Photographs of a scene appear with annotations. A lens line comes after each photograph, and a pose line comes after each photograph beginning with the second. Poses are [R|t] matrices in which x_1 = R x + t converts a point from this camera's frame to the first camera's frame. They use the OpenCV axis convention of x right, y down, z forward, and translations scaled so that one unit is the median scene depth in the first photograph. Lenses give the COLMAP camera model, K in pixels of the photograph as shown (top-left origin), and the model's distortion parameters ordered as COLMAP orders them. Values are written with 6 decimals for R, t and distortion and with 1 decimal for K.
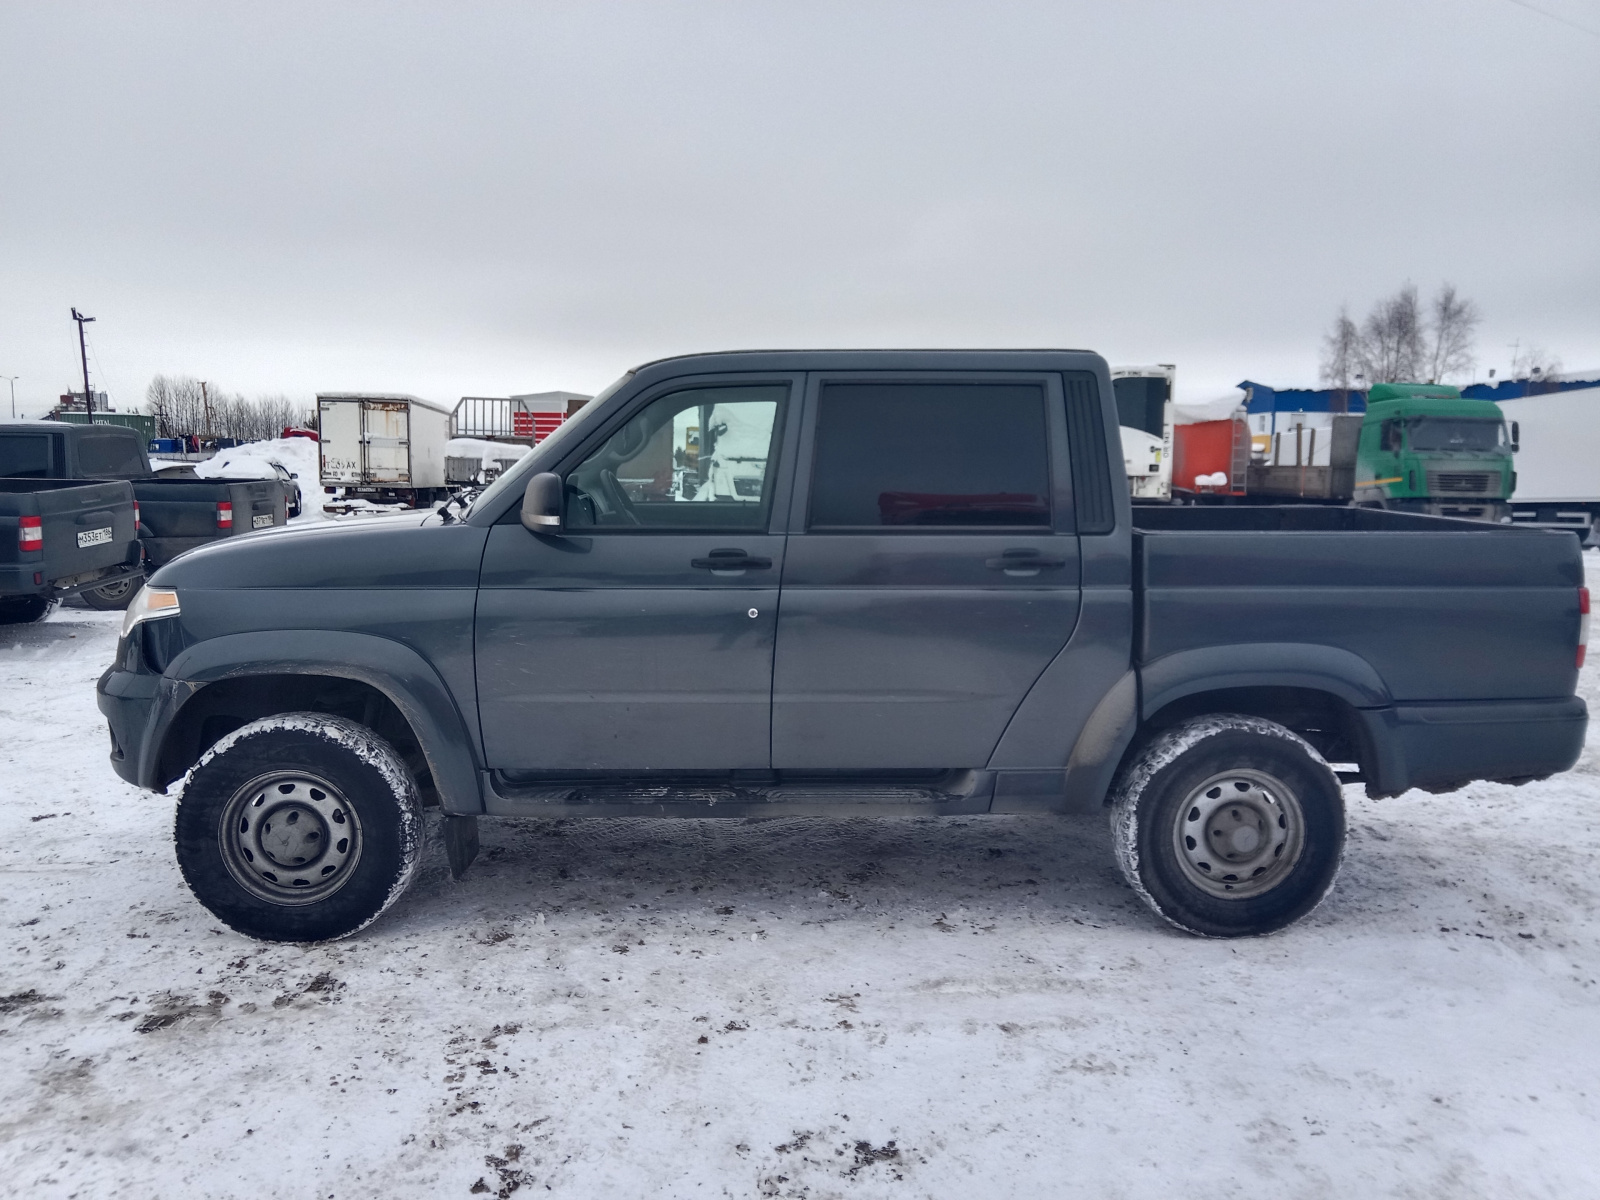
lens RADIAL K [[1233.1, 0, 784.8], [0, 1233.1, 593.0], [0, 0, 1]] dist [0.023625, -0.007858]
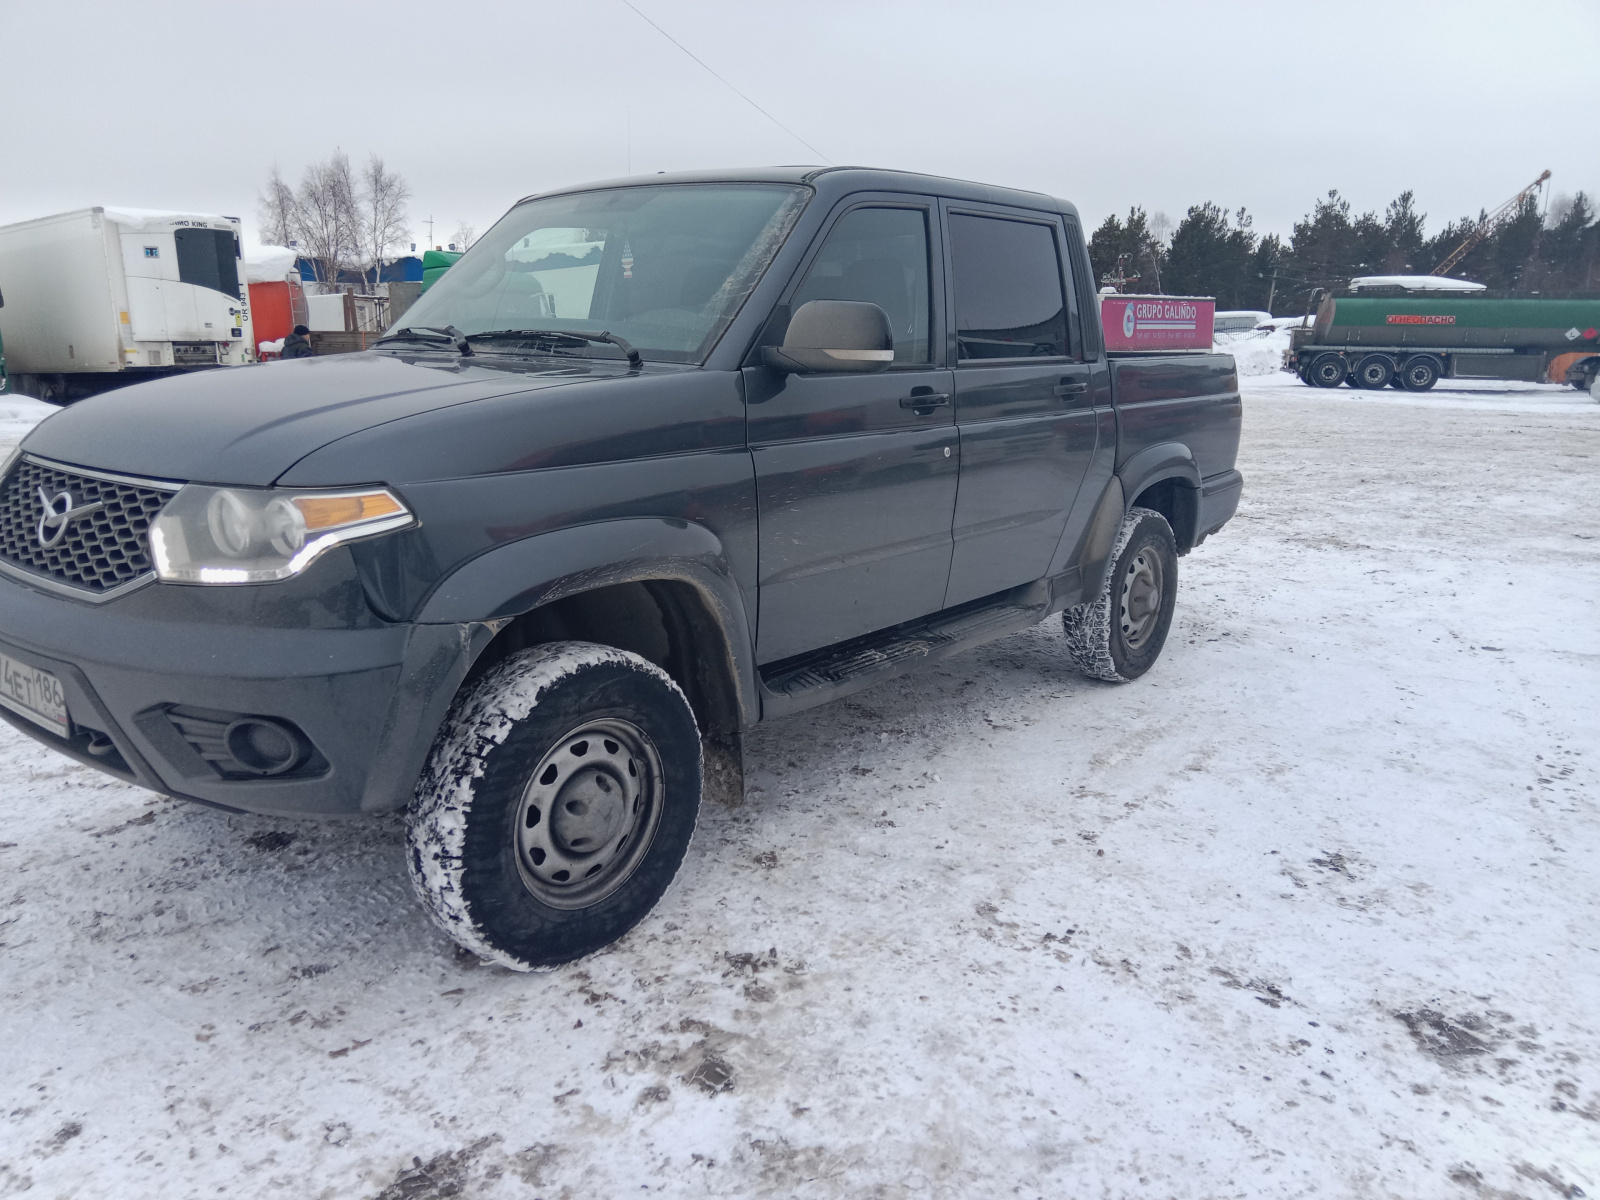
lens RADIAL K [[1233.1, 0, 781.9], [0, 1233.1, 603.0], [0, 0, 1]] dist [0.023625, -0.007858]
pose [[0.651572, -0.165569, 0.740298, -0.837399], [0.084158, 0.985644, 0.146371, -0.019117], [-0.753904, -0.033069, 0.656152, 0.446632]]
